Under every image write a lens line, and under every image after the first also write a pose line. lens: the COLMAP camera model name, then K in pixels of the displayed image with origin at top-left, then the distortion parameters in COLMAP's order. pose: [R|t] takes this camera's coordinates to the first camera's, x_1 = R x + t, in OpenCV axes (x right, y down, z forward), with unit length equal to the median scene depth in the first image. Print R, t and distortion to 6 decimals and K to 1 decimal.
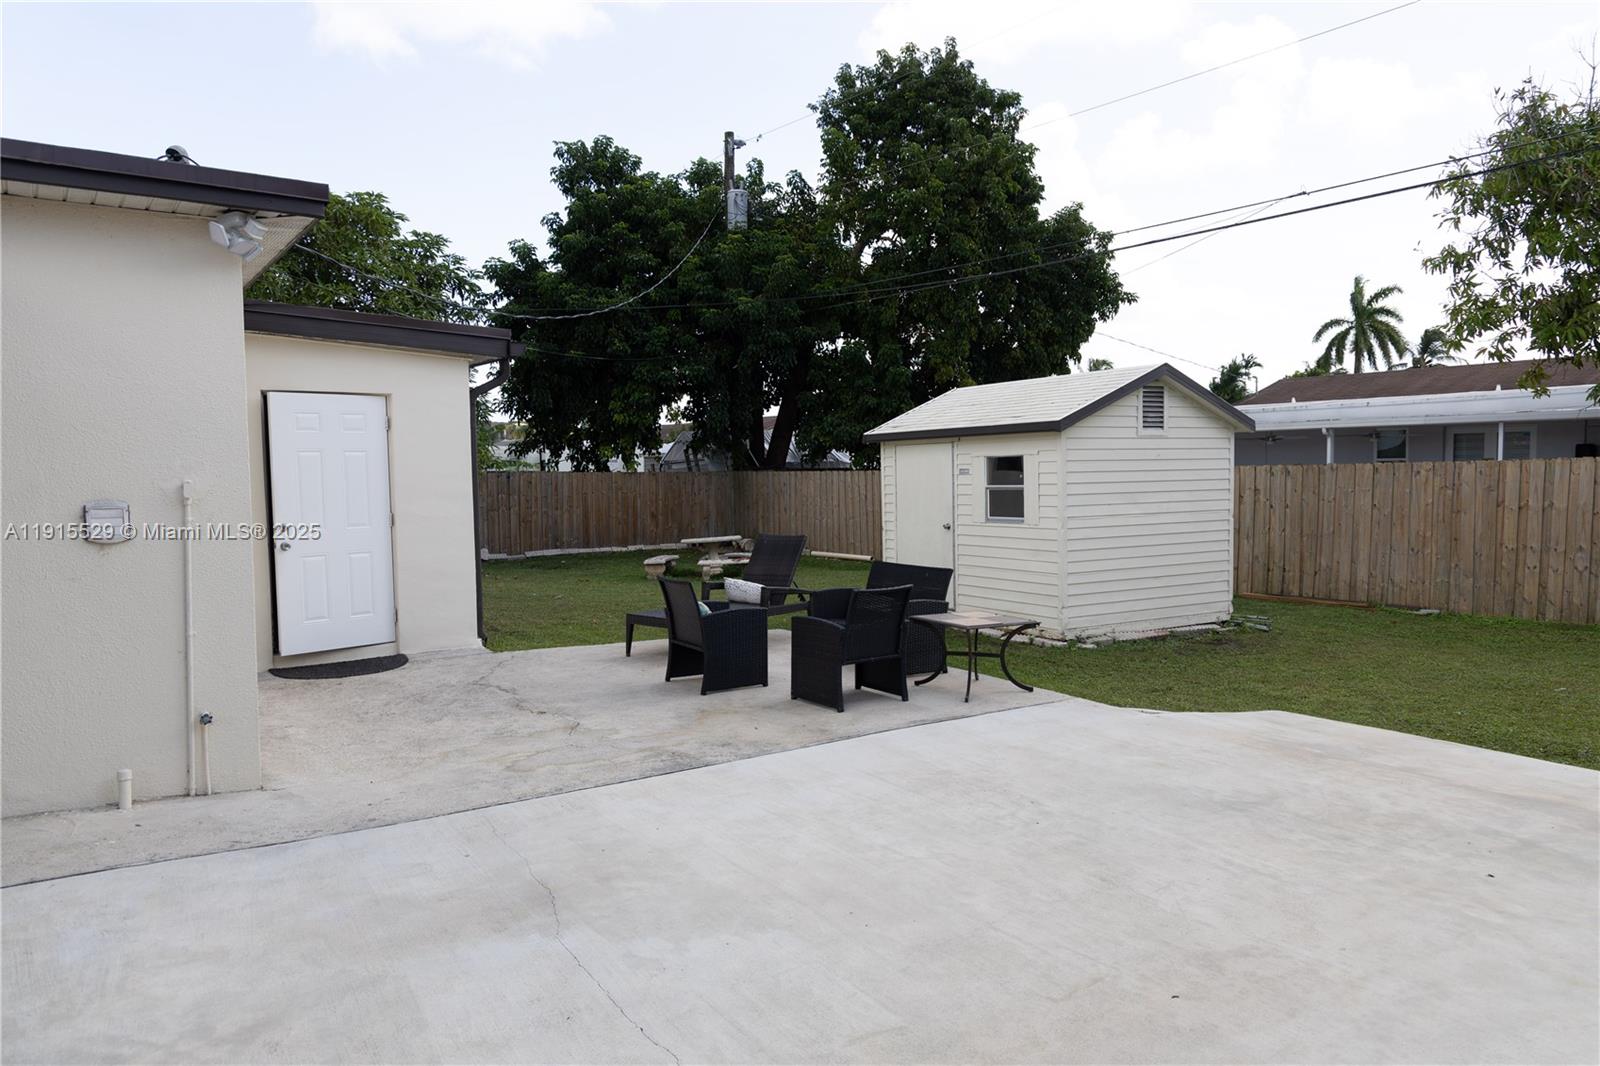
lens RADIAL K [[1086.7, 0, 798.4], [0, 1086.7, 536.1], [0, 0, 1]] dist [0.001034, -0.000123]
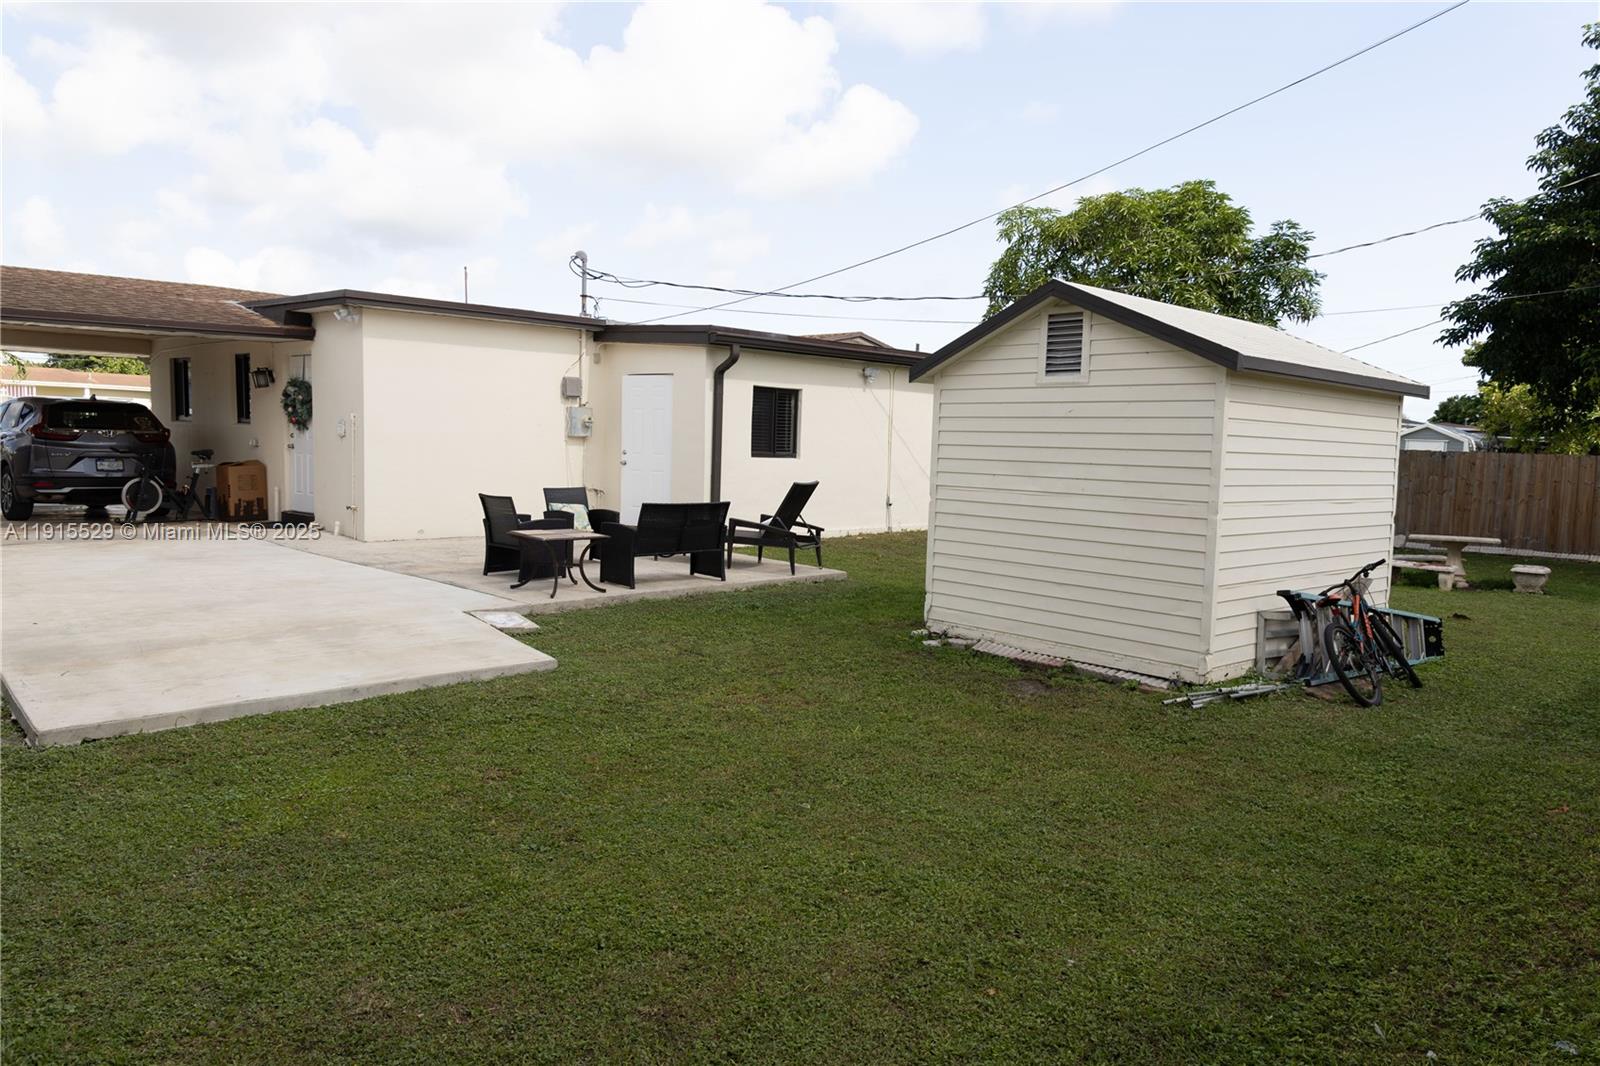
lens RADIAL K [[1086.7, 0, 799.7], [0, 1086.7, 533.7], [0, 0, 1]] dist [0.001034, -0.000123]
pose [[0.153922, 0.098325, -0.983179, 0.998365], [-0.091230, 0.992200, 0.084945, -0.039340], [0.983862, 0.076621, 0.161692, 0.716712]]
